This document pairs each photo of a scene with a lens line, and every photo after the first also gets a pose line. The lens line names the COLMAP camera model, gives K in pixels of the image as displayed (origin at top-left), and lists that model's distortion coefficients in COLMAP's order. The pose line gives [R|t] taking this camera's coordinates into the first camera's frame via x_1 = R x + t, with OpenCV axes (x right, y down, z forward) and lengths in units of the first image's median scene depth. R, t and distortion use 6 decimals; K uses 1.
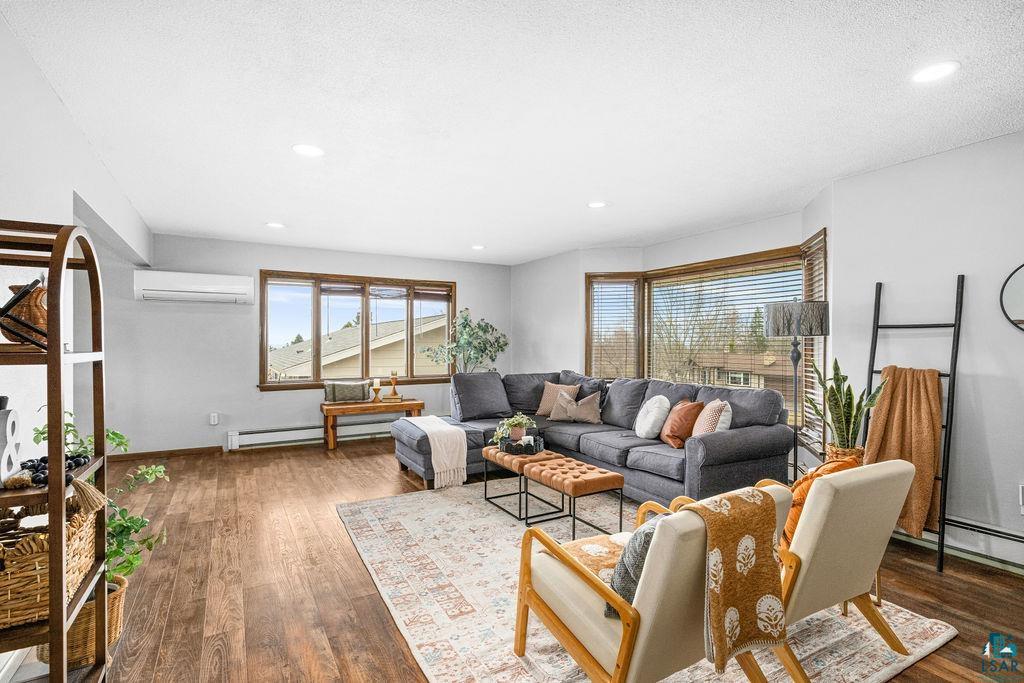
lens RADIAL K [[497.1, 0, 508.9], [0, 497.1, 350.1], [0, 0, 1]] dist [0.004946, 0.001532]
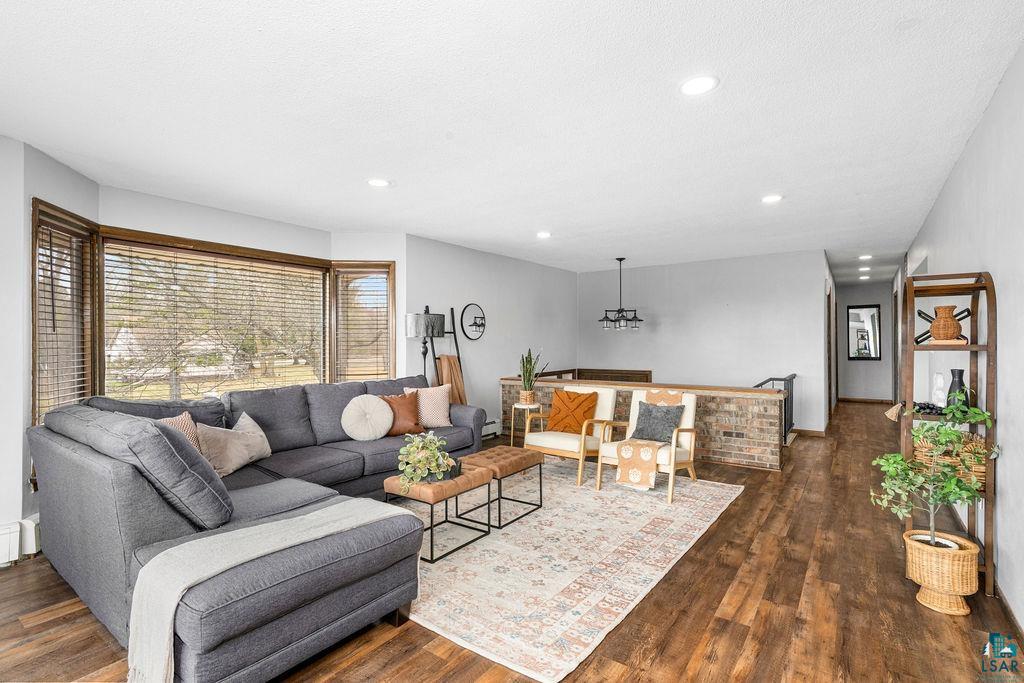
lens RADIAL K [[497.1, 0, 506.2], [0, 497.1, 343.0], [0, 0, 1]] dist [0.004946, 0.001532]
pose [[-0.427552, 0.002450, 0.903987, -0.522182], [0.011917, 0.999925, 0.002926, -0.008196], [-0.903912, 0.012024, -0.427549, 0.860717]]
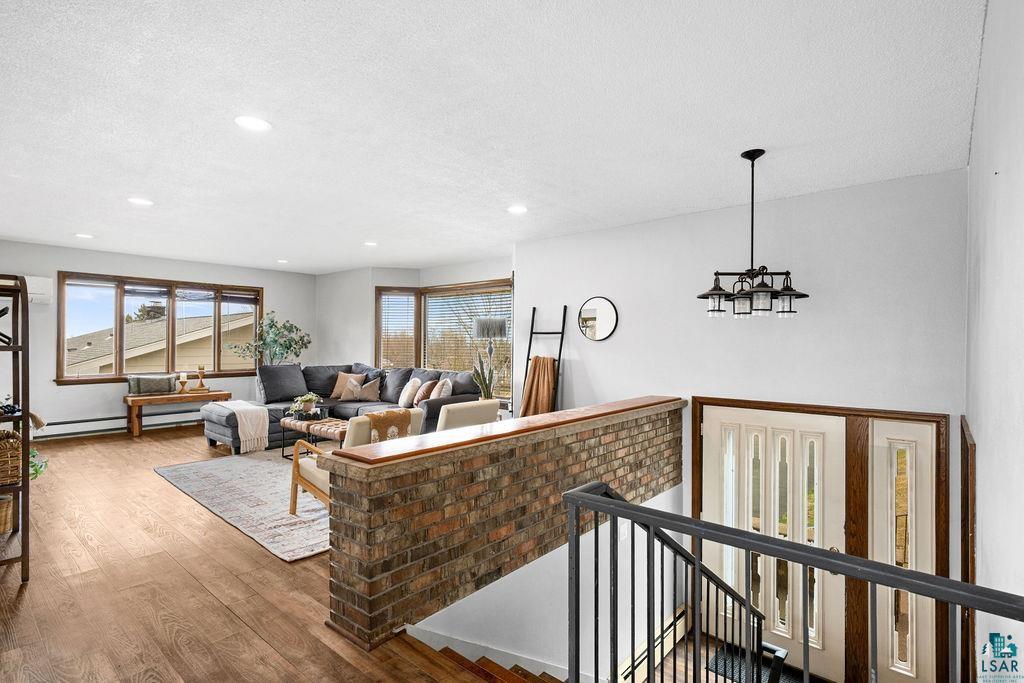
lens RADIAL K [[497.1, 0, 503.7], [0, 497.1, 342.3], [0, 0, 1]] dist [0.004946, 0.001532]
pose [[0.944475, 0.004604, 0.328551, 0.053330], [-0.000561, 0.999923, -0.012398, 0.003818], [-0.328583, 0.011526, 0.944405, -0.346012]]
